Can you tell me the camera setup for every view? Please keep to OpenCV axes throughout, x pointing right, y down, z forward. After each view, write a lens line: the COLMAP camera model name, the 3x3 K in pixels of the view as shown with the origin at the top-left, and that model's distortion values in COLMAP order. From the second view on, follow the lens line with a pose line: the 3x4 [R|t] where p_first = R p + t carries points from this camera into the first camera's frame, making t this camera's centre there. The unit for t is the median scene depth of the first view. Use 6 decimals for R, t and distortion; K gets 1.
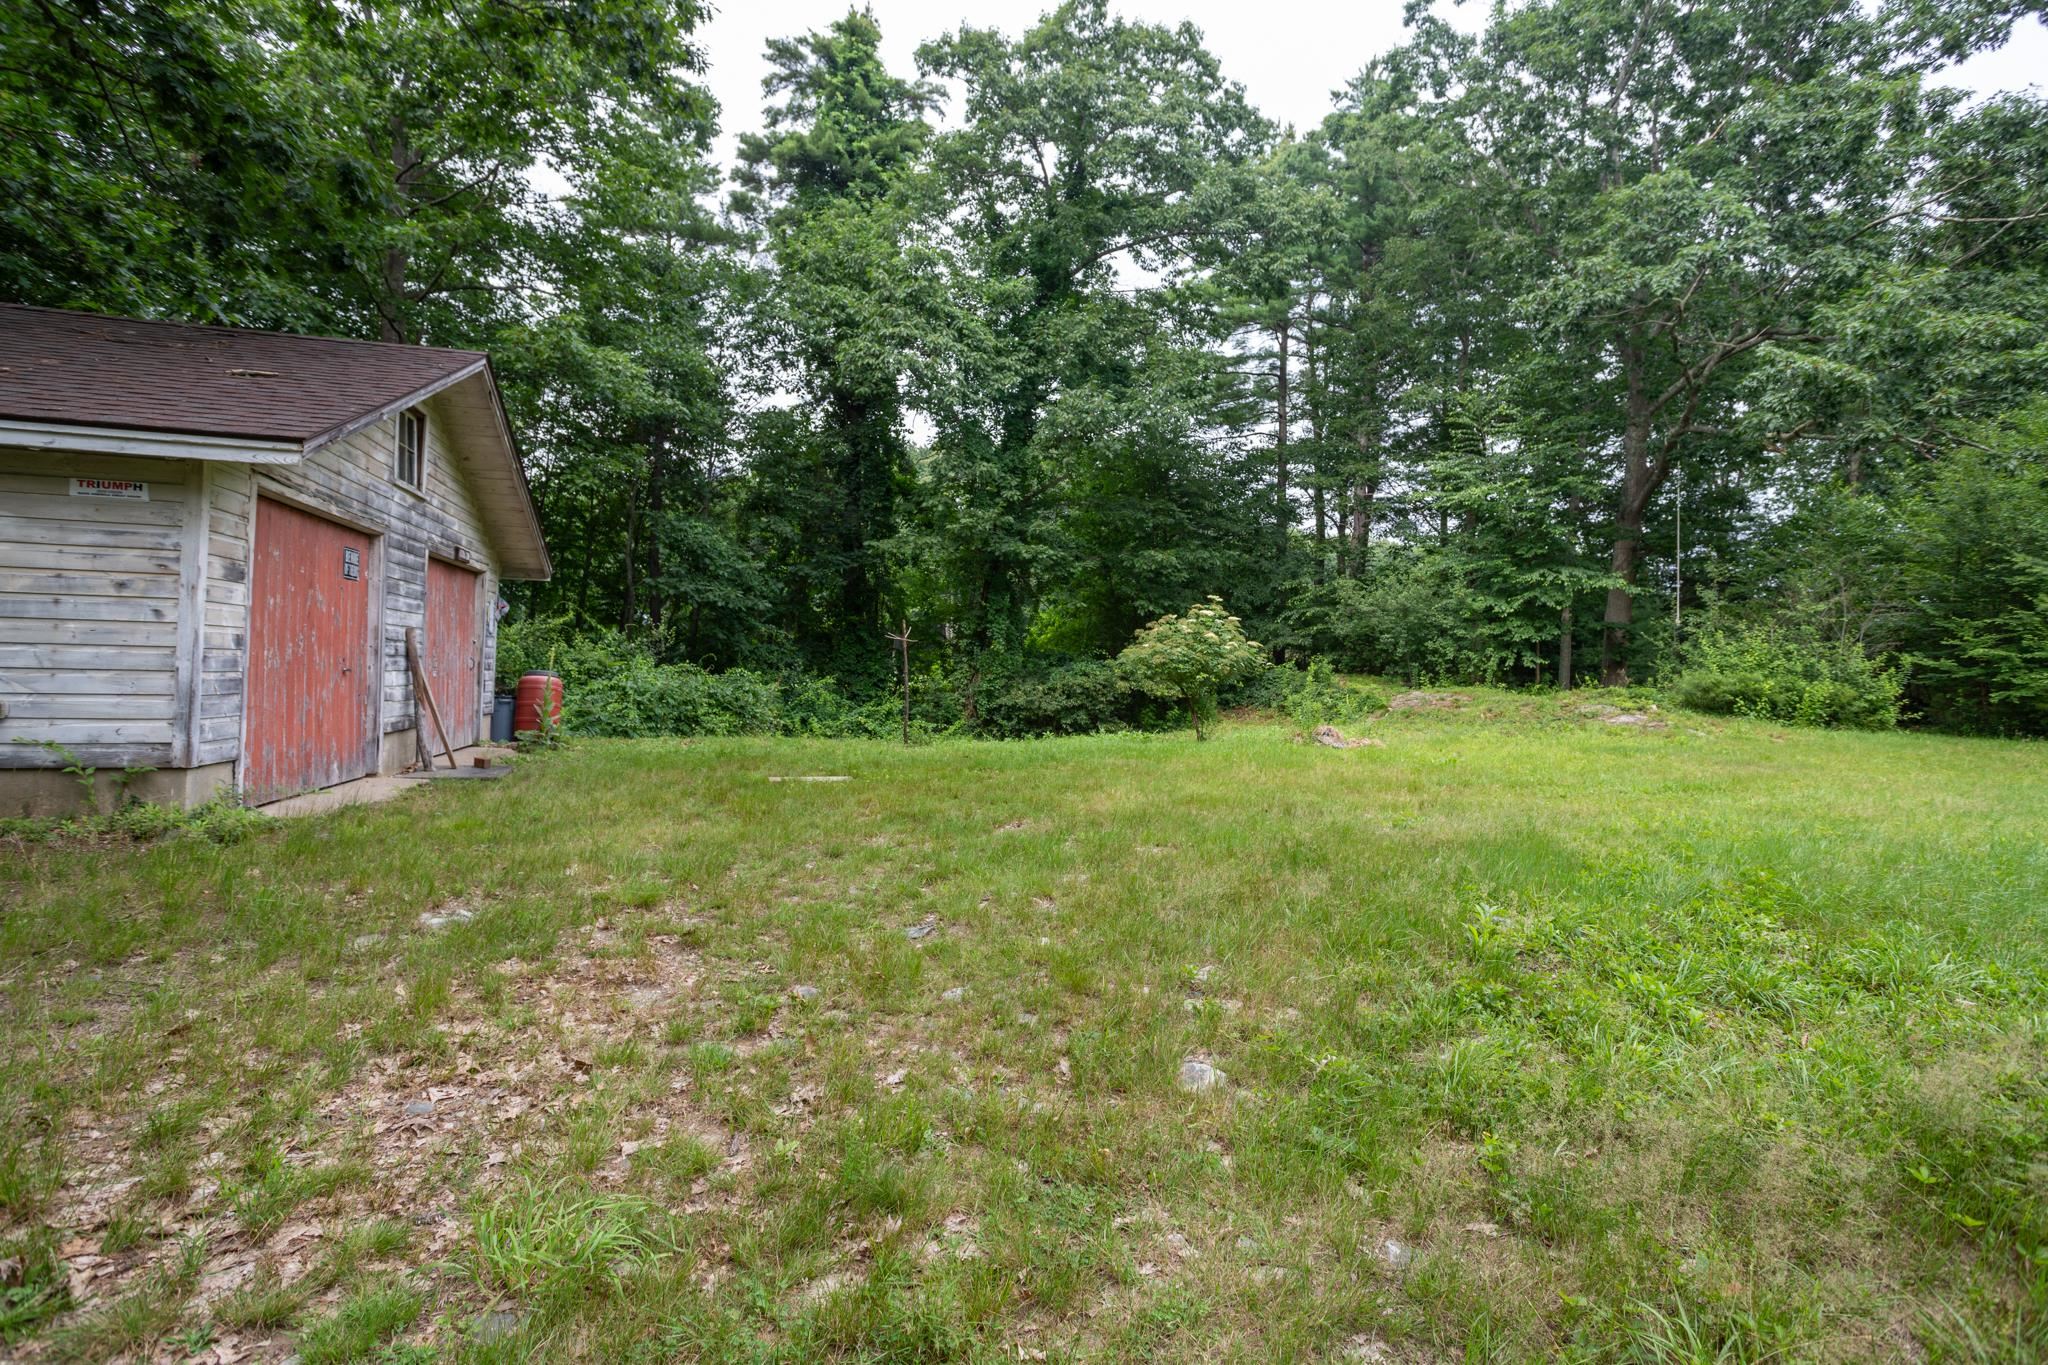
lens RADIAL K [[984.3, 0, 1036.9], [0, 984.3, 681.6], [0, 0, 1]] dist [-0.002154, 0.000194]
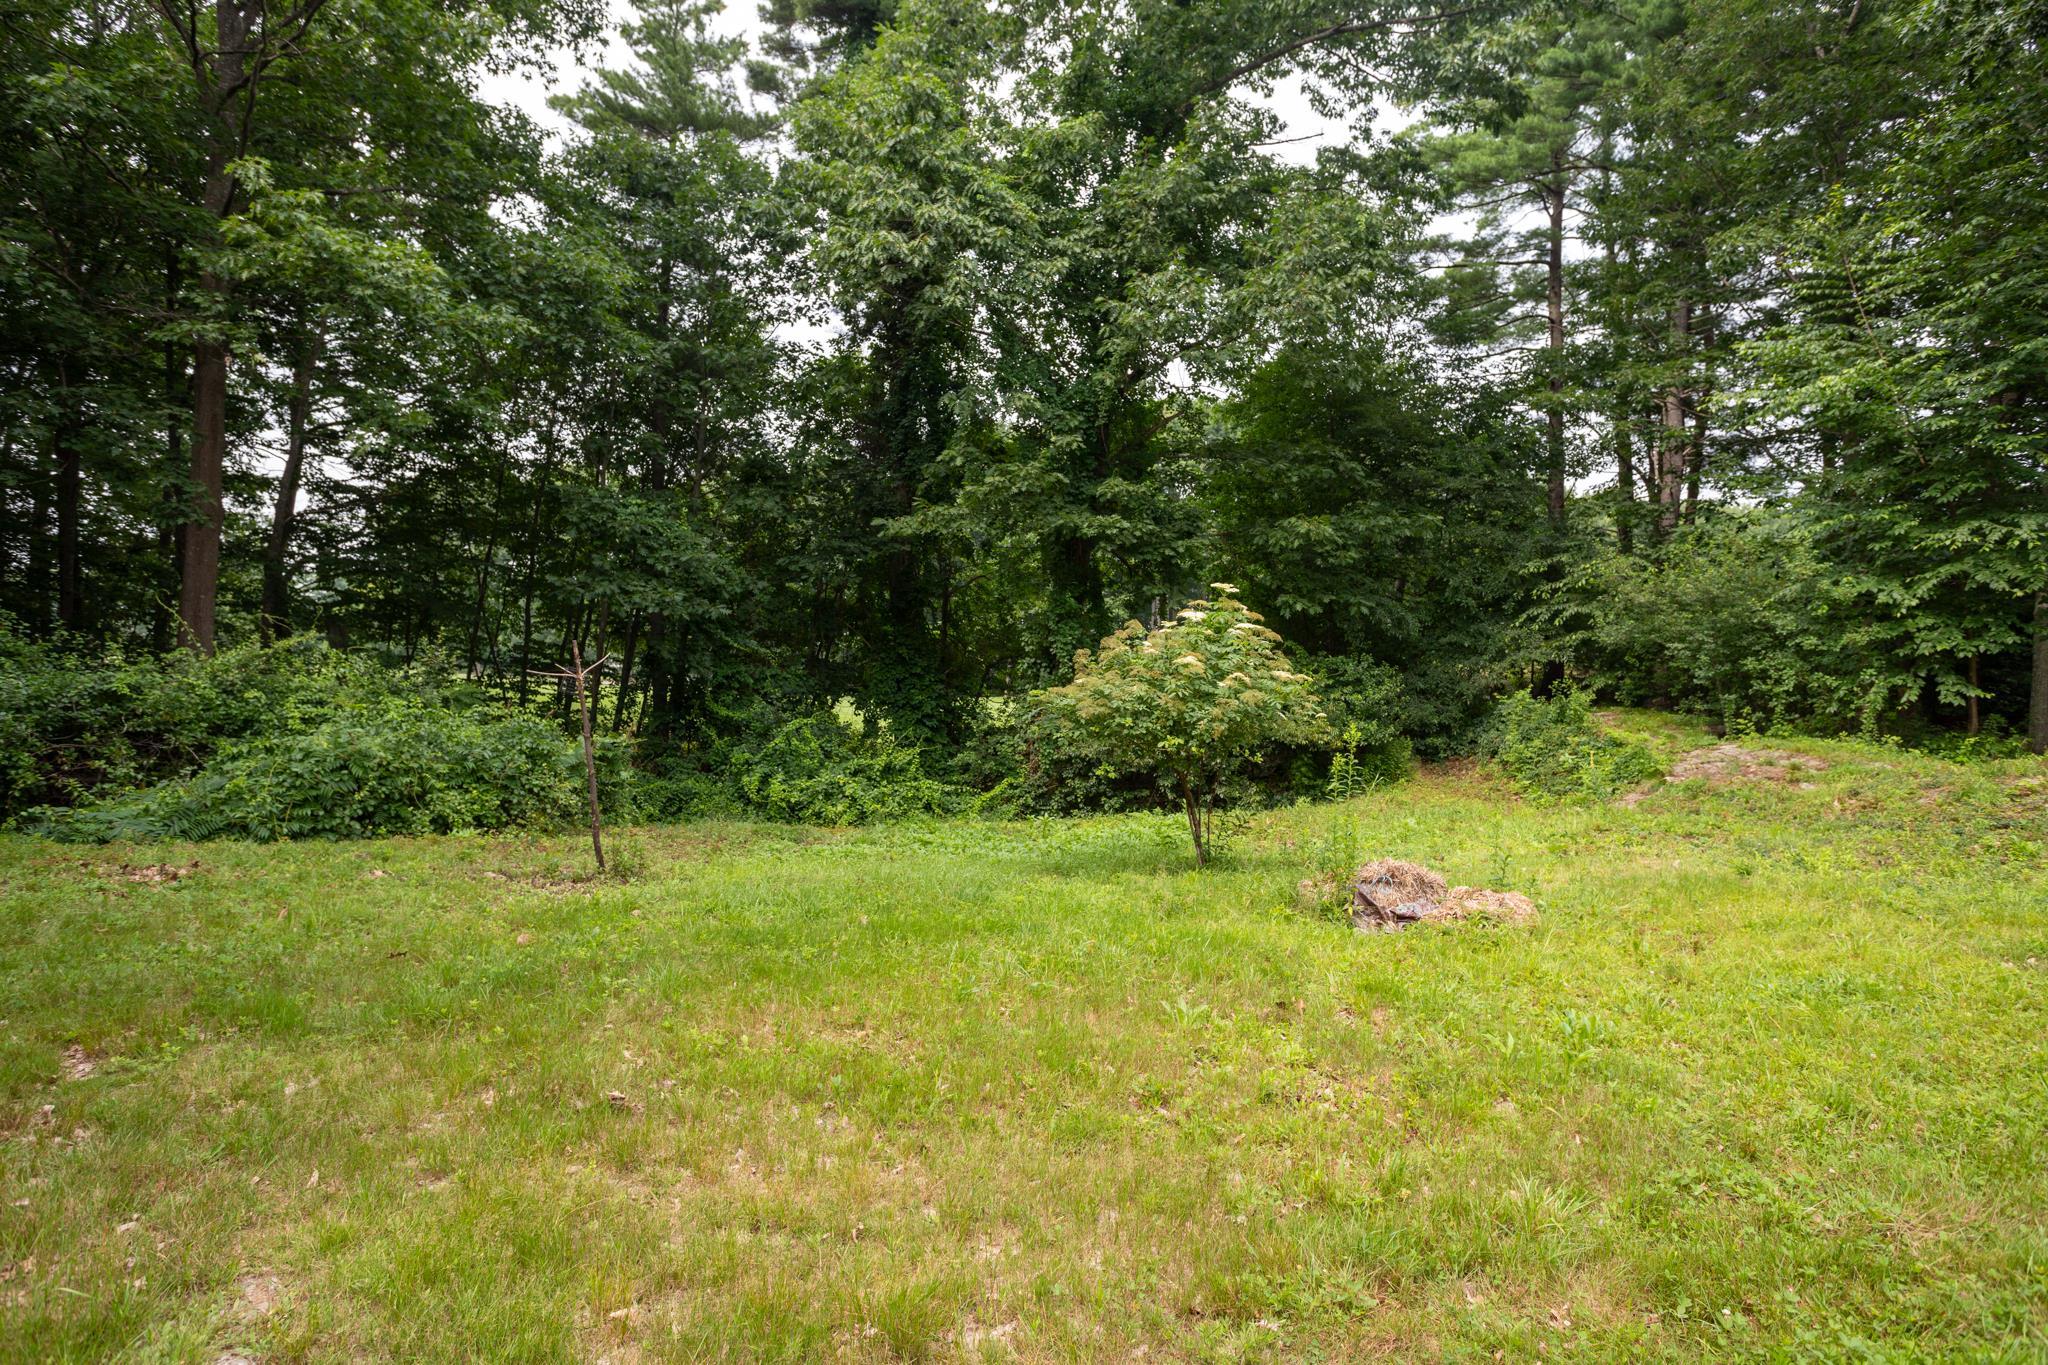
lens RADIAL K [[1230.0, 0, 1016.2], [0, 1230.0, 673.4], [0, 0, 1]] dist [0.018528, 0.005706]
pose [[0.979466, -0.006958, -0.201489, 0.131961], [0.002086, 0.999701, -0.024383, -0.015466], [0.201599, 0.023462, 0.979187, 0.222532]]
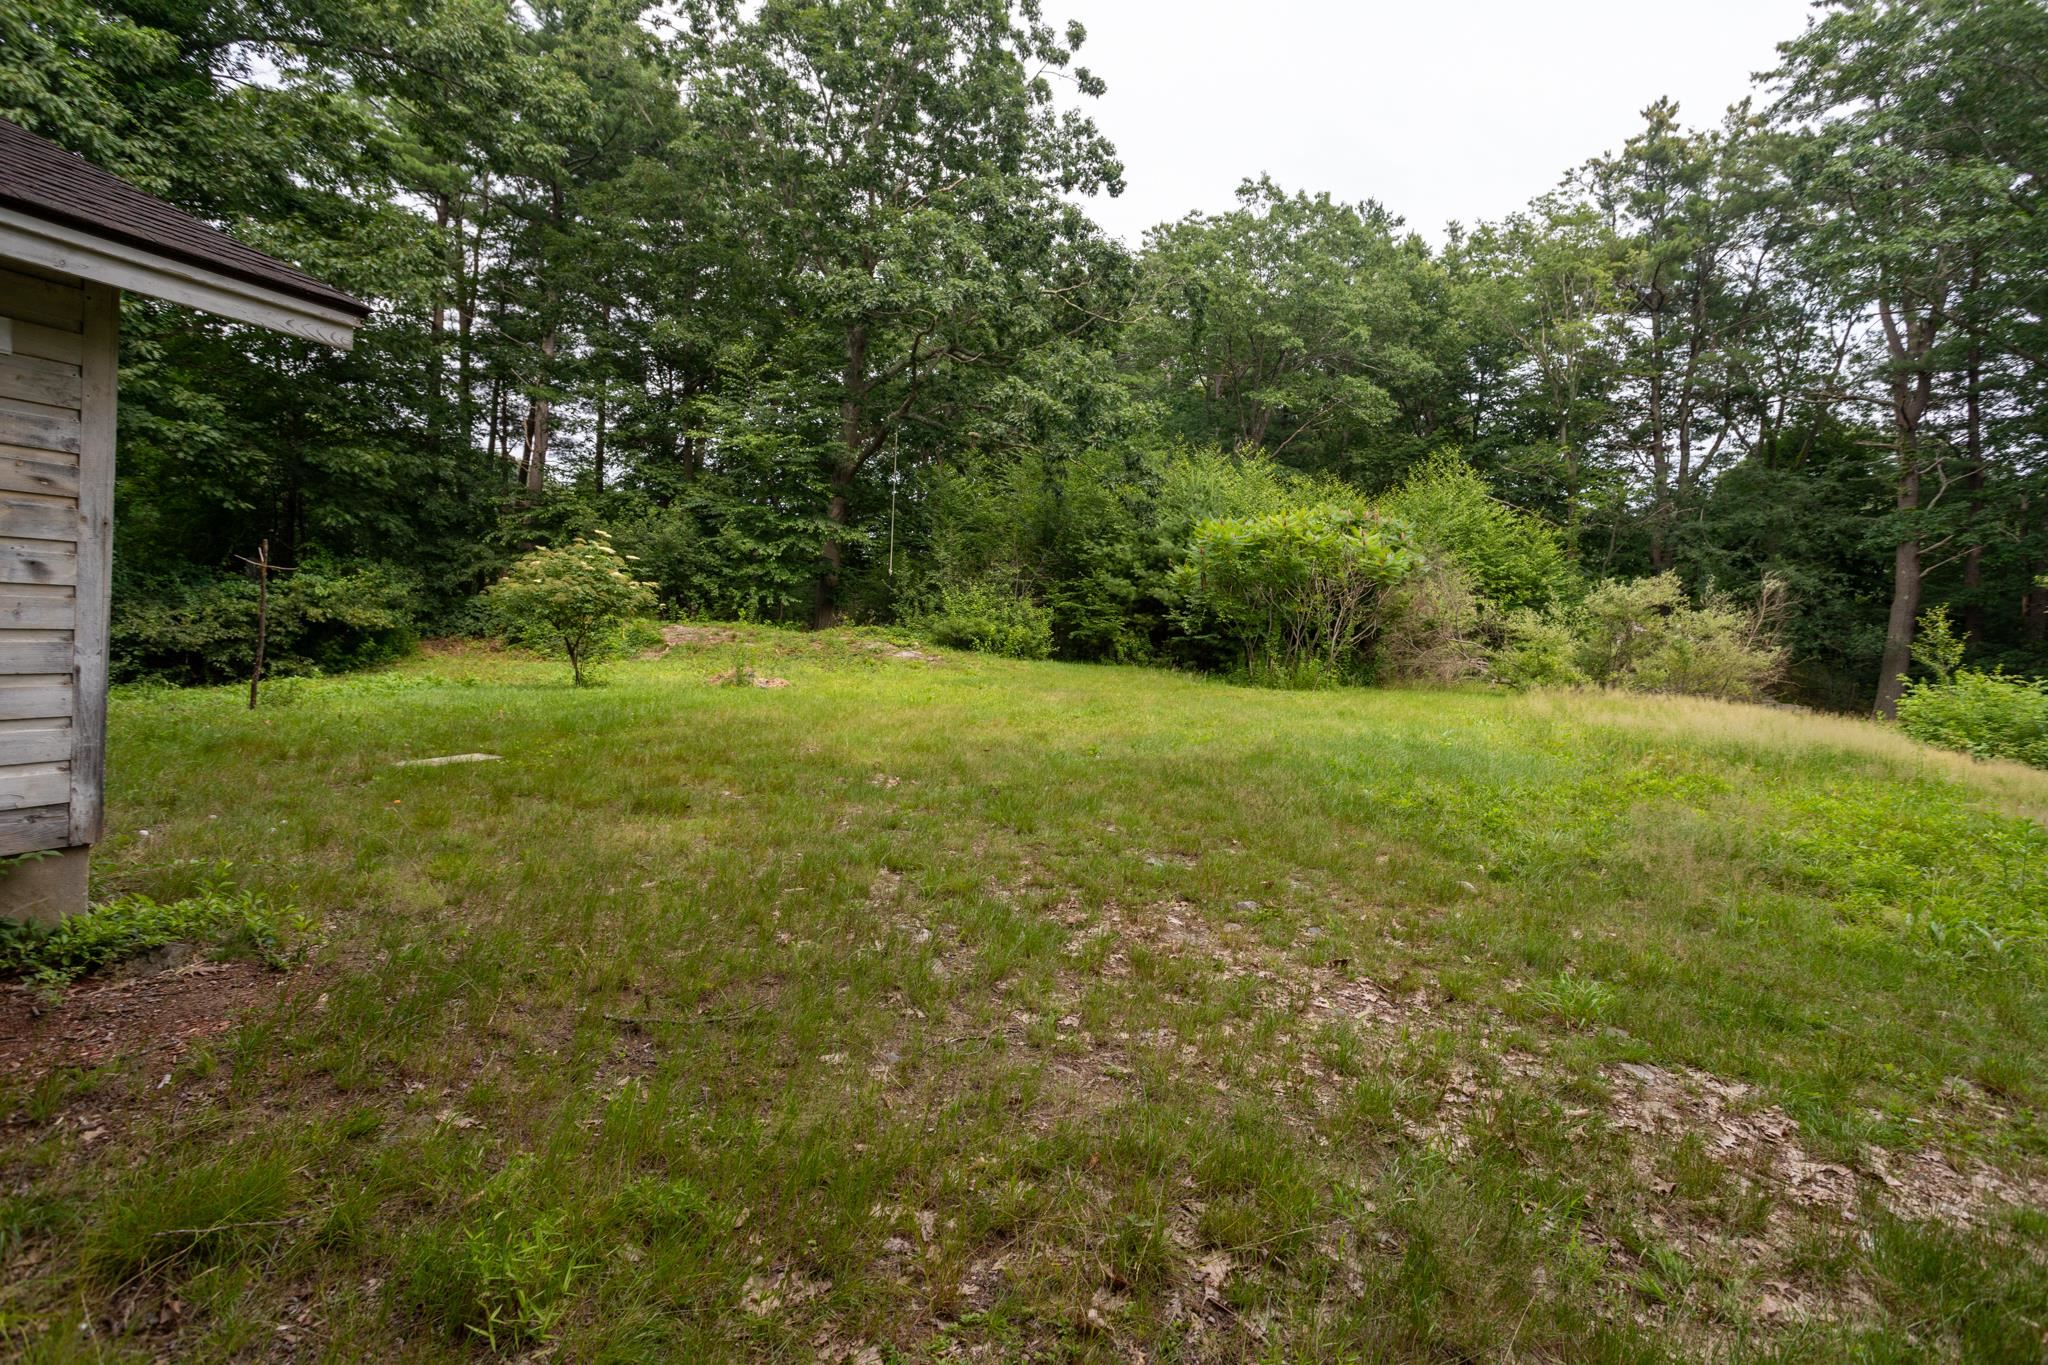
lens RADIAL K [[984.3, 0, 1031.3], [0, 984.3, 685.6], [0, 0, 1]] dist [-0.002154, 0.000194]
pose [[0.670110, -0.036372, 0.741370, -0.143221], [-0.023255, 0.997280, 0.069946, -0.008573], [-0.741898, -0.064112, 0.667441, 0.035528]]
